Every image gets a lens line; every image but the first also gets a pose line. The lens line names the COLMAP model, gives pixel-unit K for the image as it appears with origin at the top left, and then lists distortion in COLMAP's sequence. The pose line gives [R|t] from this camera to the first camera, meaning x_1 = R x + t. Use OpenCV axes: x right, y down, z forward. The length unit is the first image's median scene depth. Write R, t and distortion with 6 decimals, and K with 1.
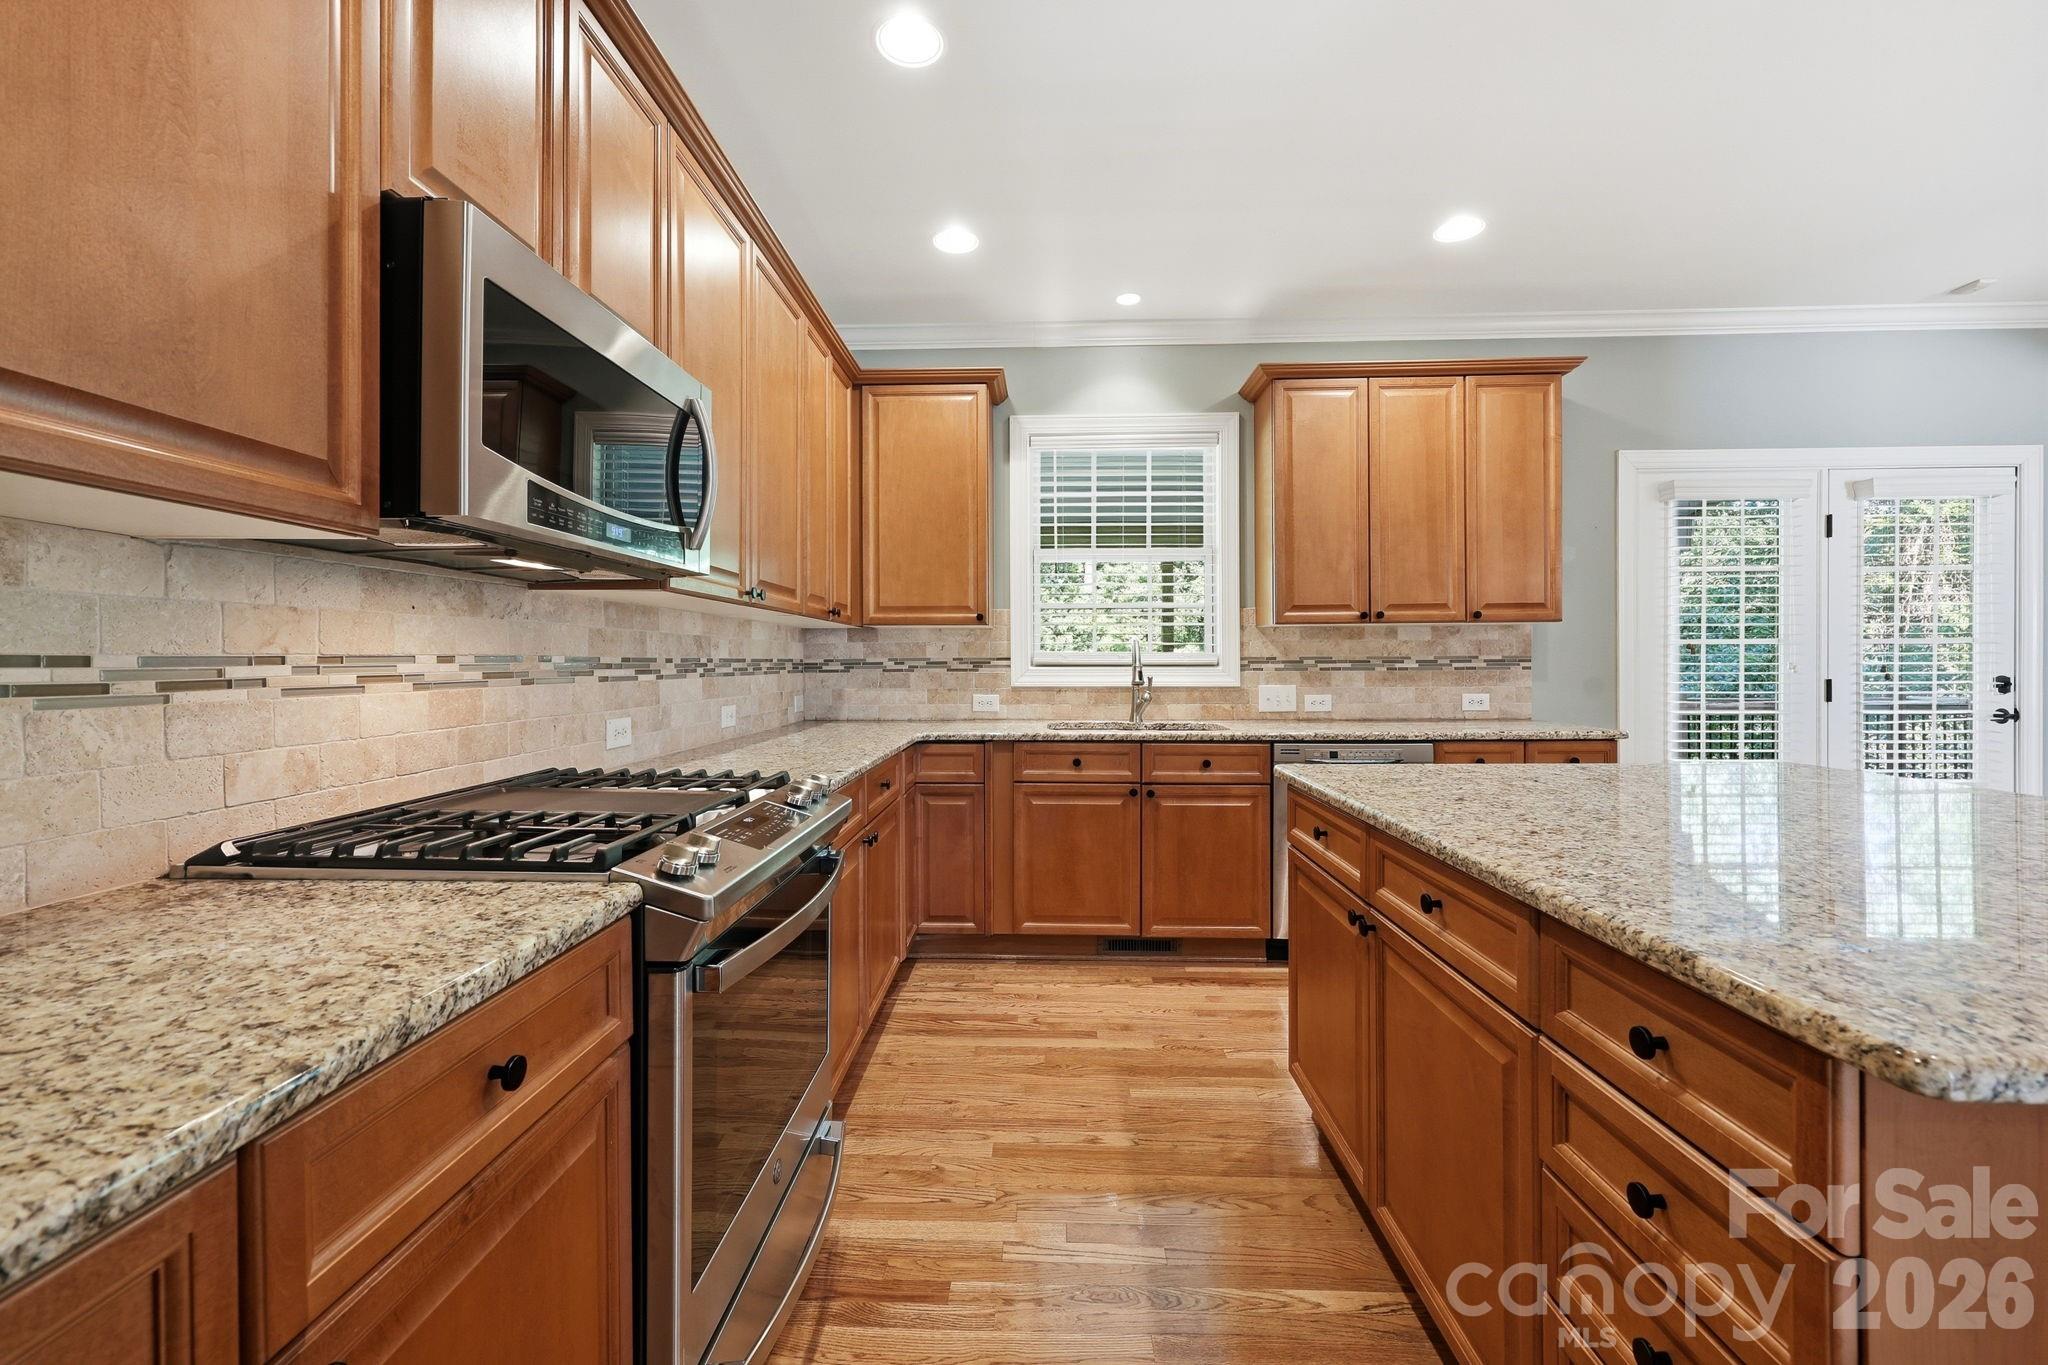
lens RADIAL K [[821.9, 0, 1011.7], [0, 821.9, 672.3], [0, 0, 1]] dist [-0.001720, 0.000317]
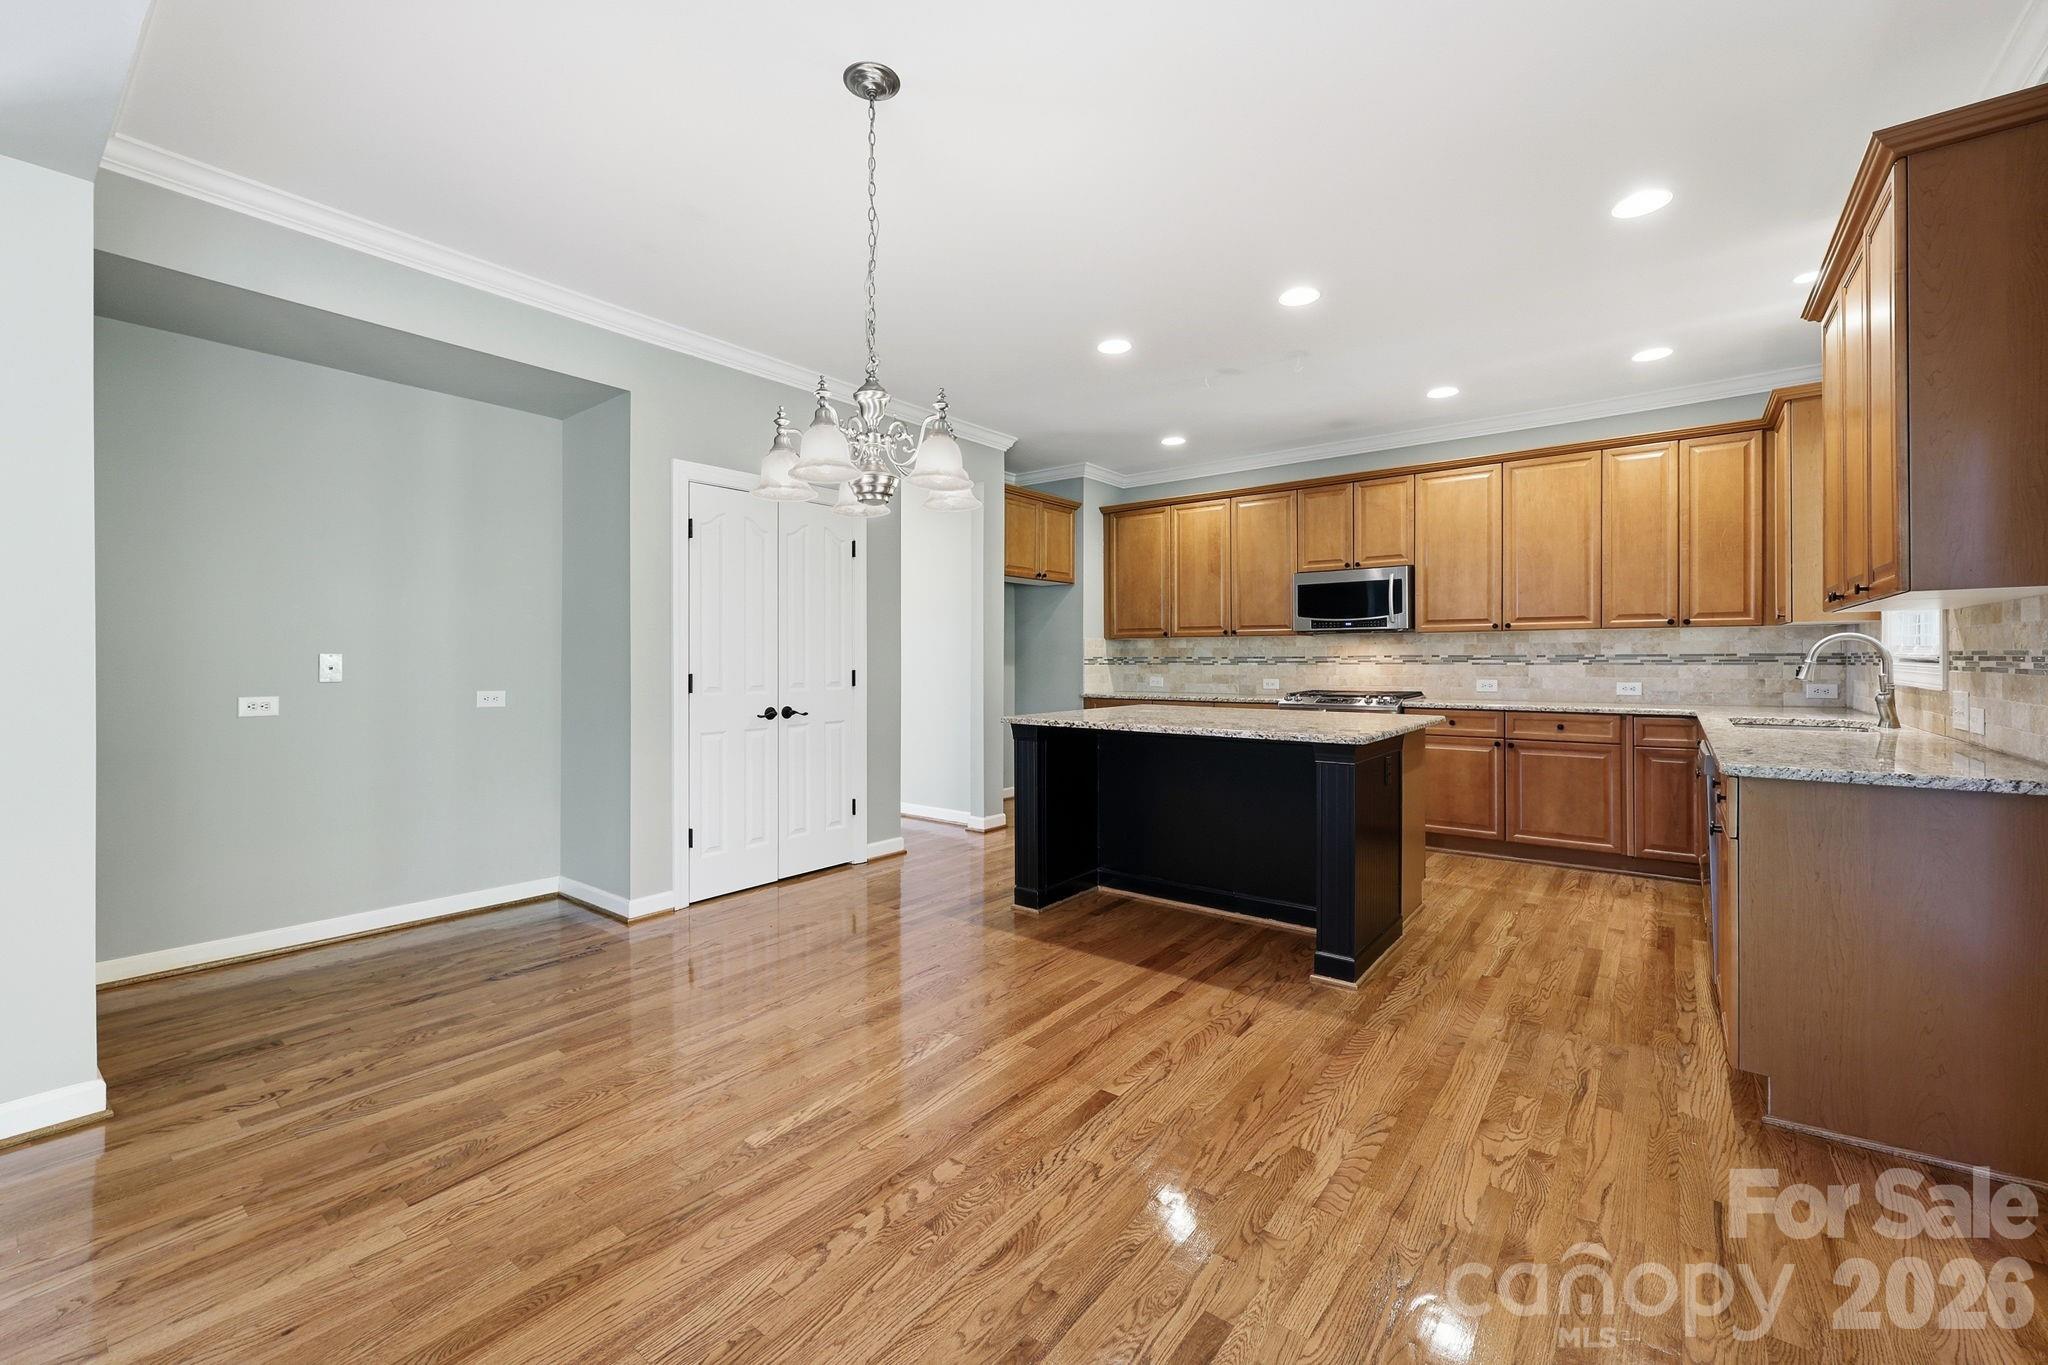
lens RADIAL K [[821.9, 0, 1024.6], [0, 821.9, 663.8], [0, 0, 1]] dist [-0.001720, 0.000317]
pose [[-0.578014, 0.010895, -0.815954, 1.370829], [-0.004374, 0.999855, 0.016449, -0.015537], [0.816015, 0.013077, -0.577883, 0.764412]]
